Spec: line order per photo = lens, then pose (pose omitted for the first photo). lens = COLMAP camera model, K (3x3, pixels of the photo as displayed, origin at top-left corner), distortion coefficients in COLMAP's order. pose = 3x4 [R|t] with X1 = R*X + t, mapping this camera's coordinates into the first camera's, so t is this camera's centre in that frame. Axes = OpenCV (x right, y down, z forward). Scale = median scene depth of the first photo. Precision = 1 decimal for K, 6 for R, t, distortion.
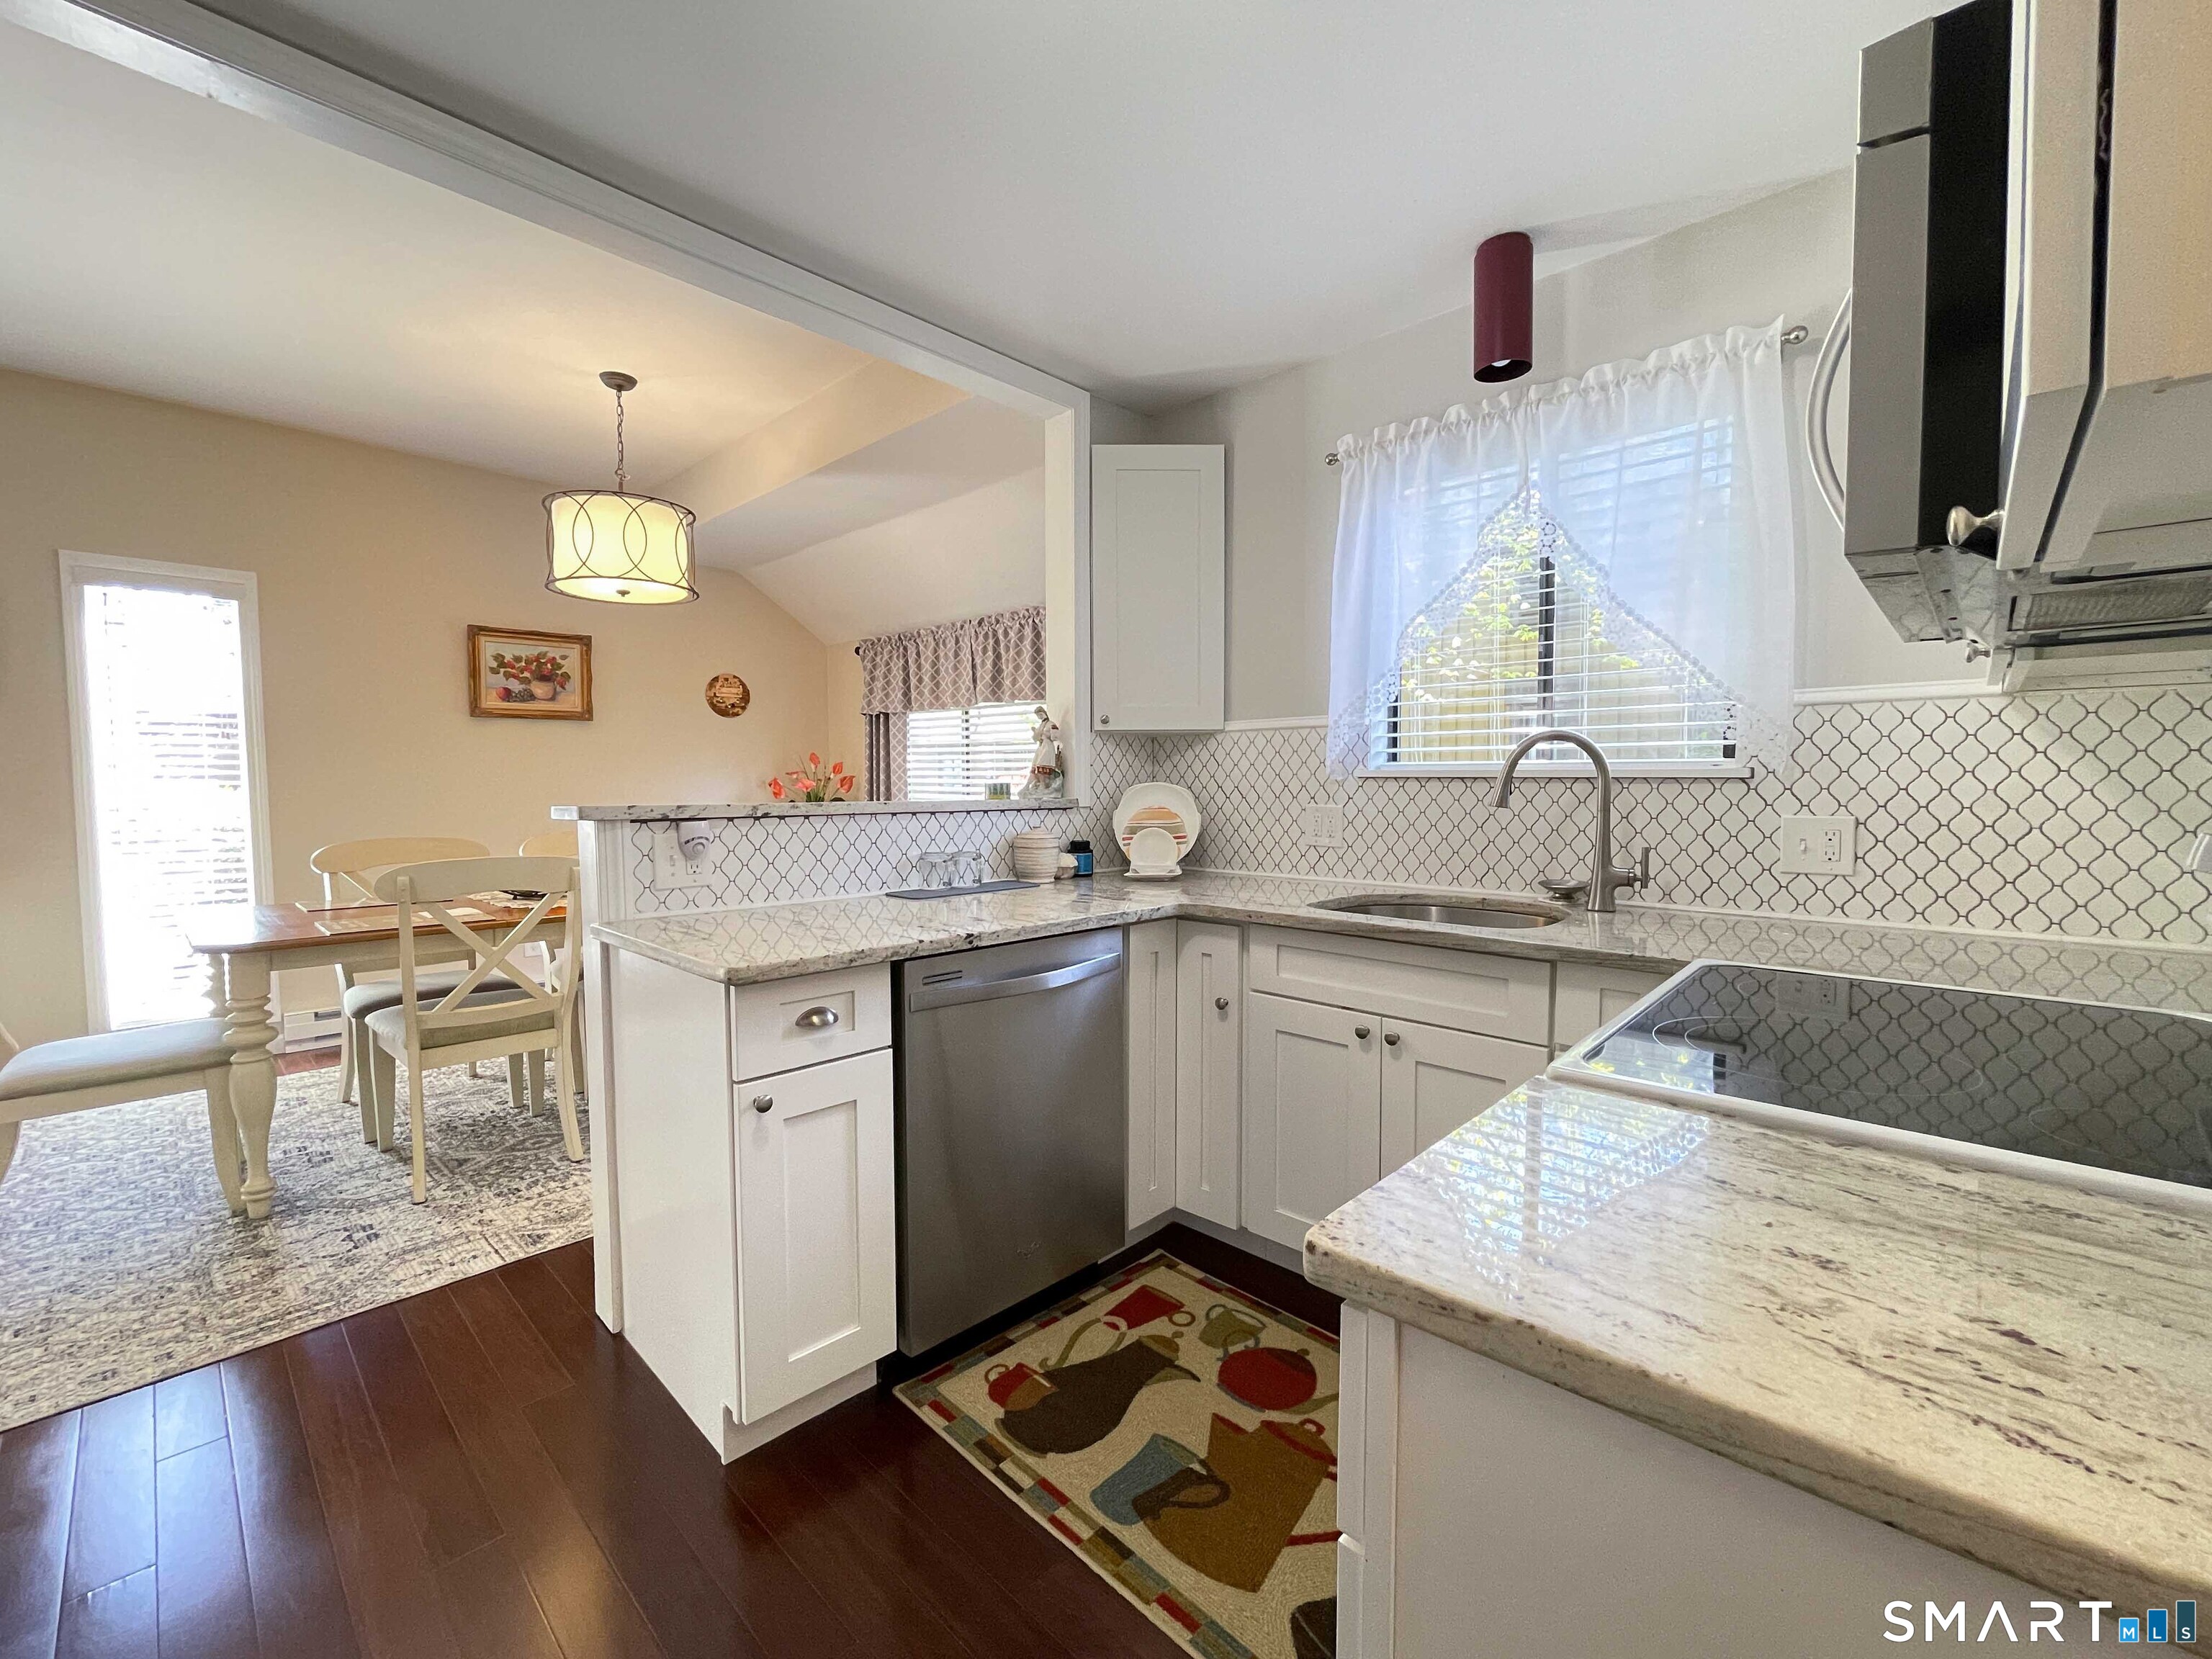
lens RADIAL K [[910.9, 0, 1110.9], [0, 910.9, 827.6], [0, 0, 1]] dist [-0.000039, -0.002766]
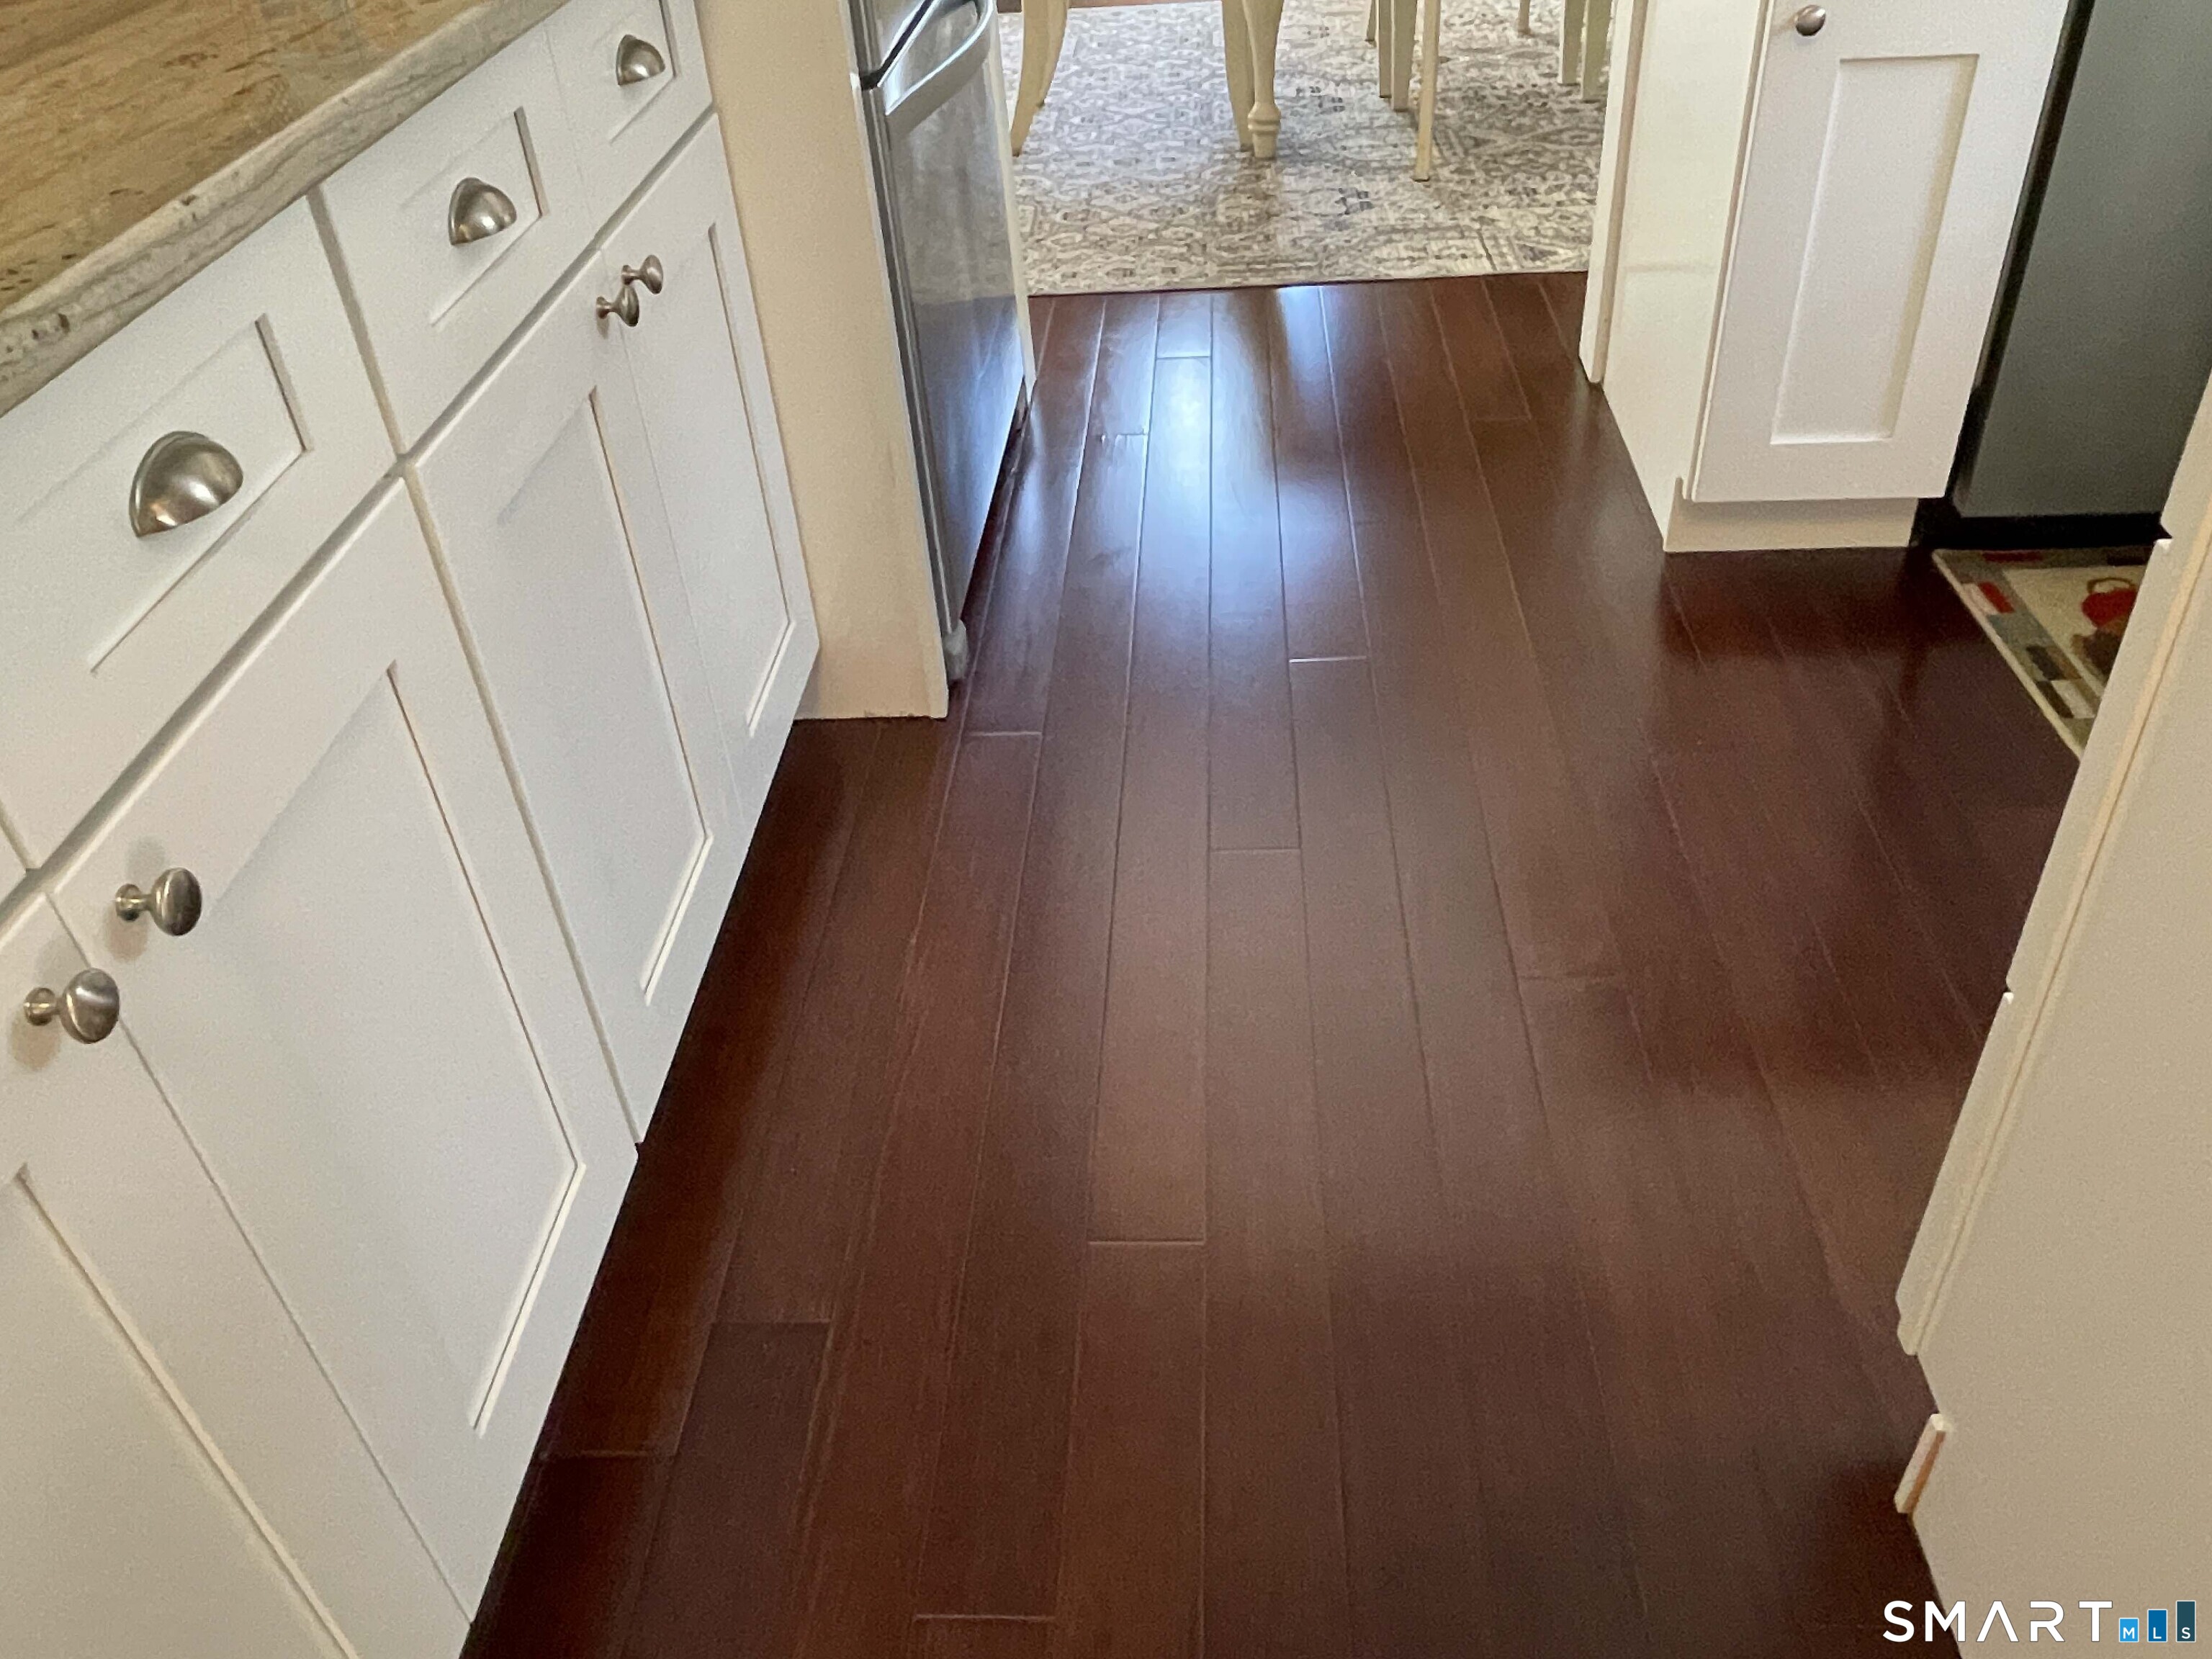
lens RADIAL K [[1687.1, 0, 1124.0], [0, 1687.1, 809.0], [0, 0, 1]] dist [0.016033, 0.002514]
pose [[0.650739, 0.424345, -0.629659, 0.163244], [0.016882, 0.820969, 0.570722, 0.048511], [0.759114, -0.382021, 0.527073, -0.097784]]
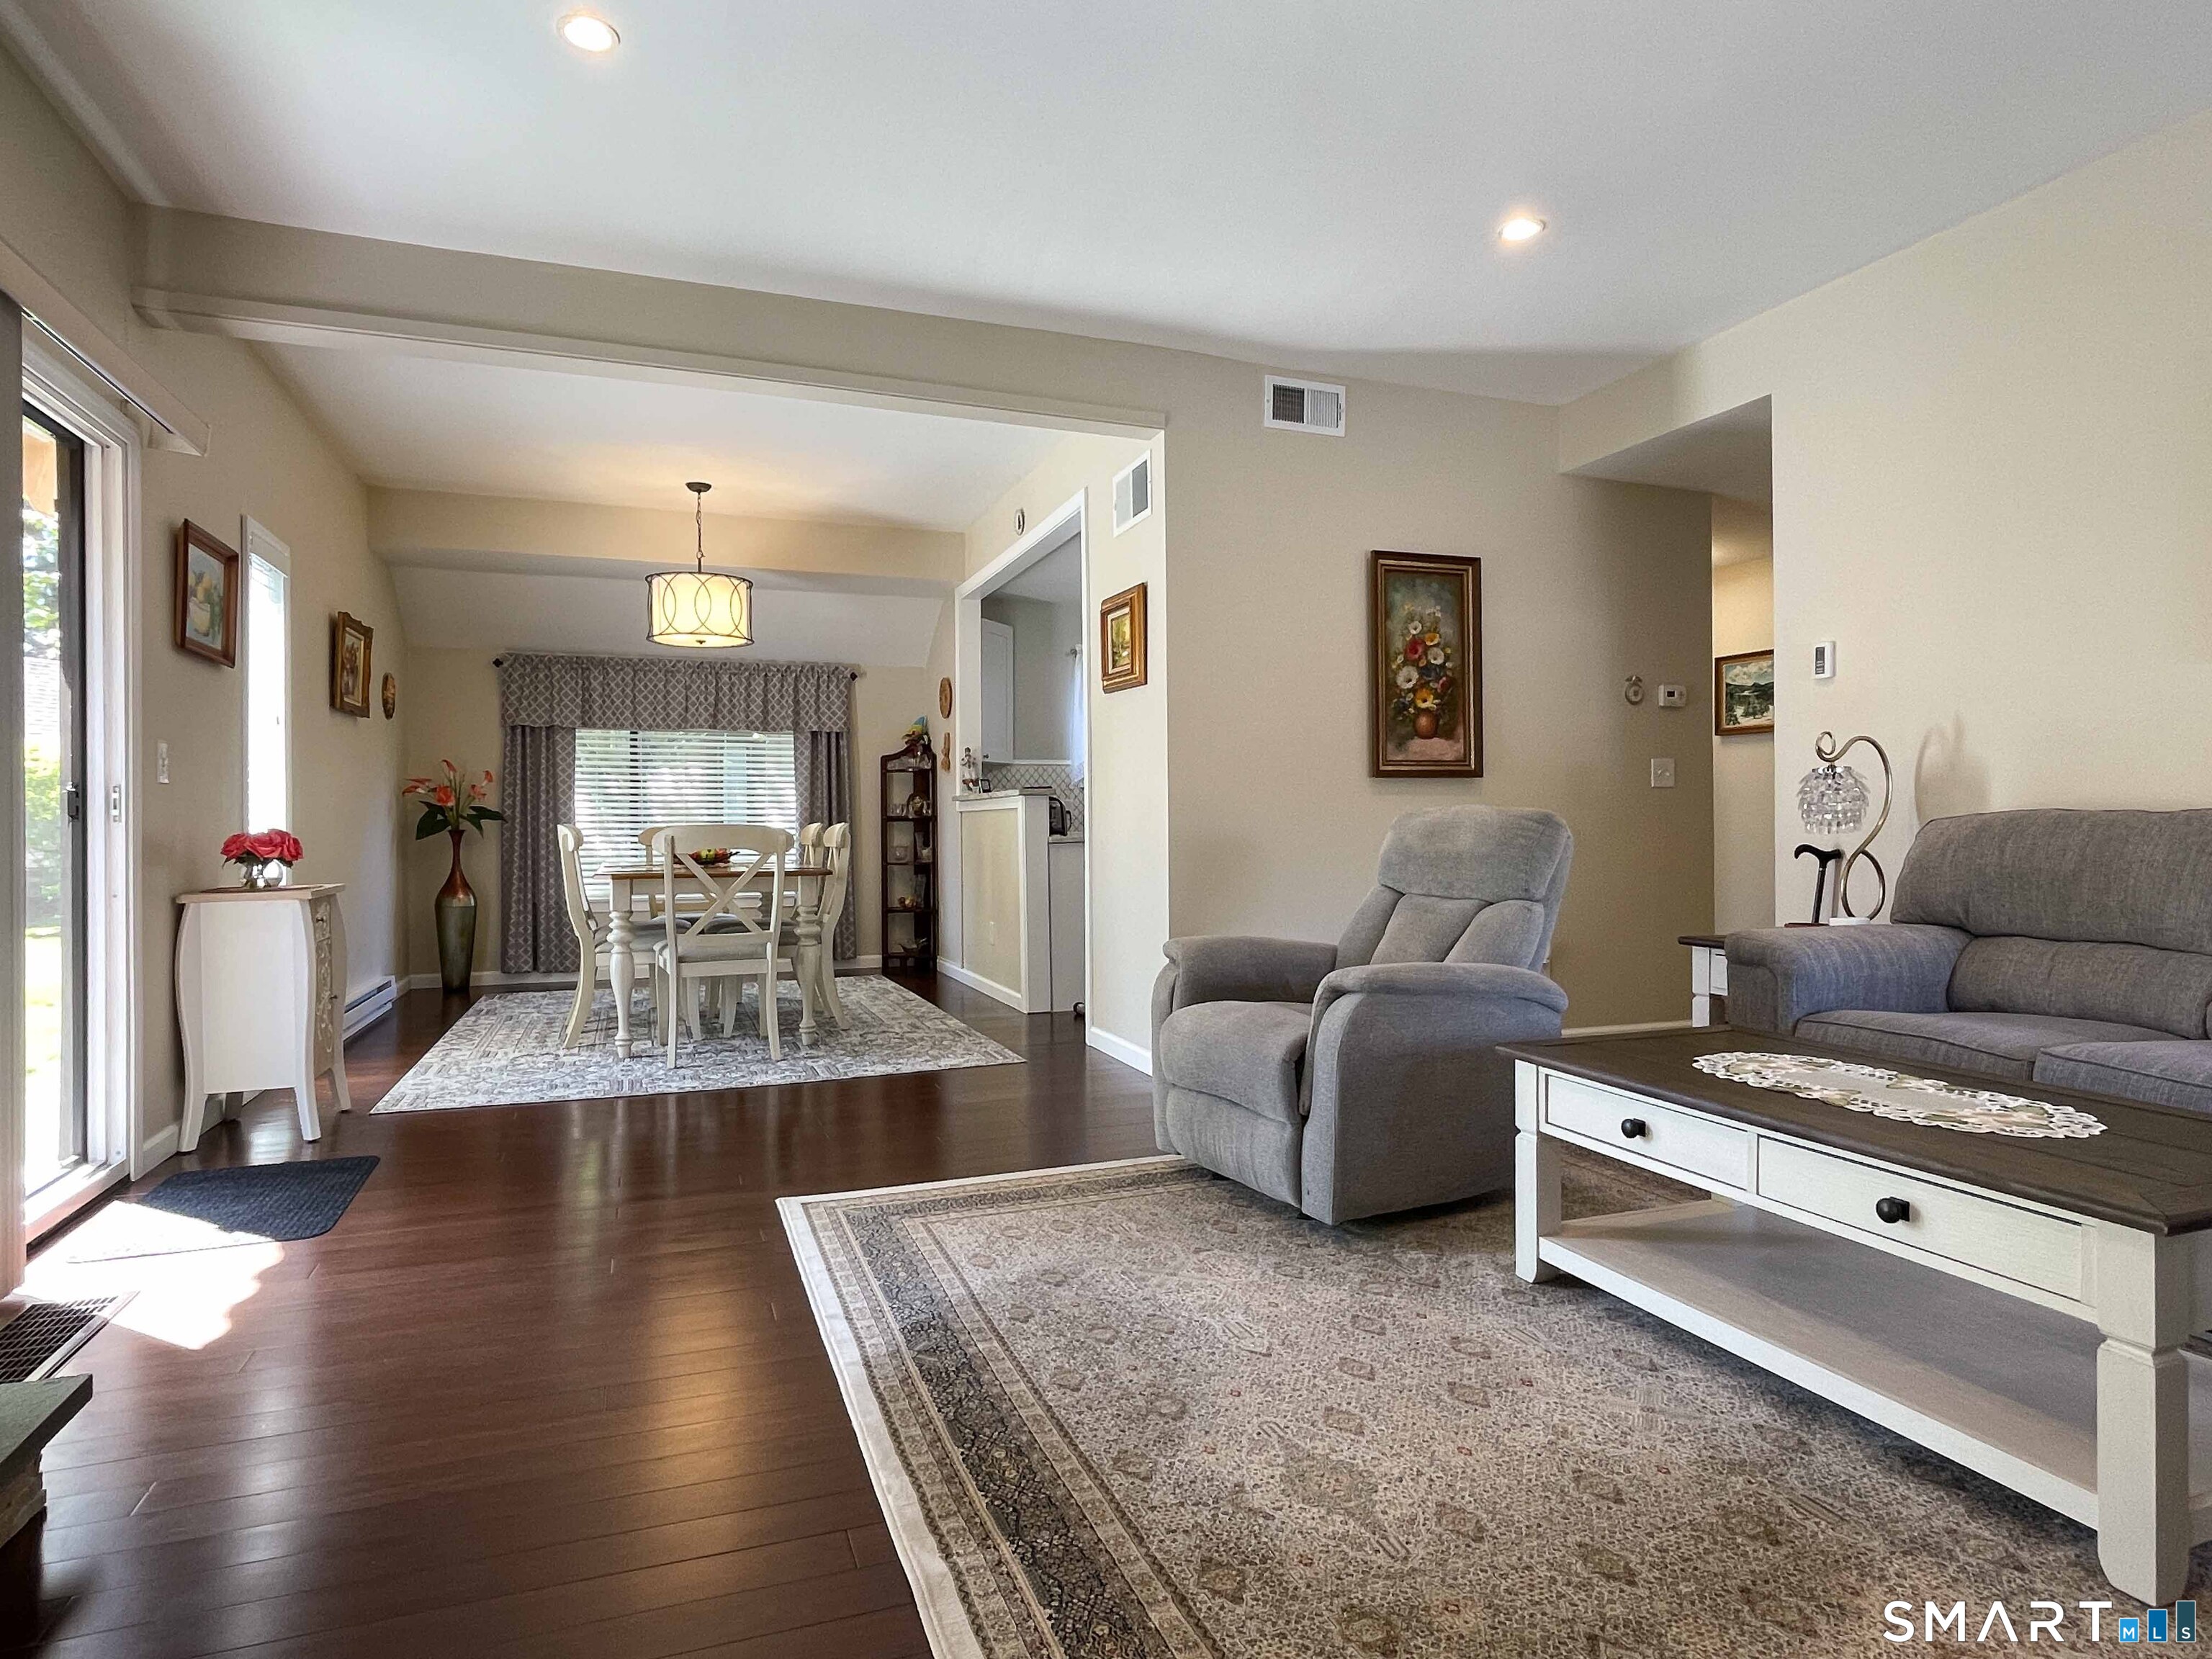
lens RADIAL K [[1234.6, 0, 1116.4], [0, 1234.6, 818.6], [0, 0, 1]] dist [0.000060, -0.000876]
pose [[0.435616, 0.001317, 0.900132, -2.694642], [0.053542, 0.998190, -0.027372, 0.121918], [-0.898539, 0.060119, 0.434757, -0.472147]]
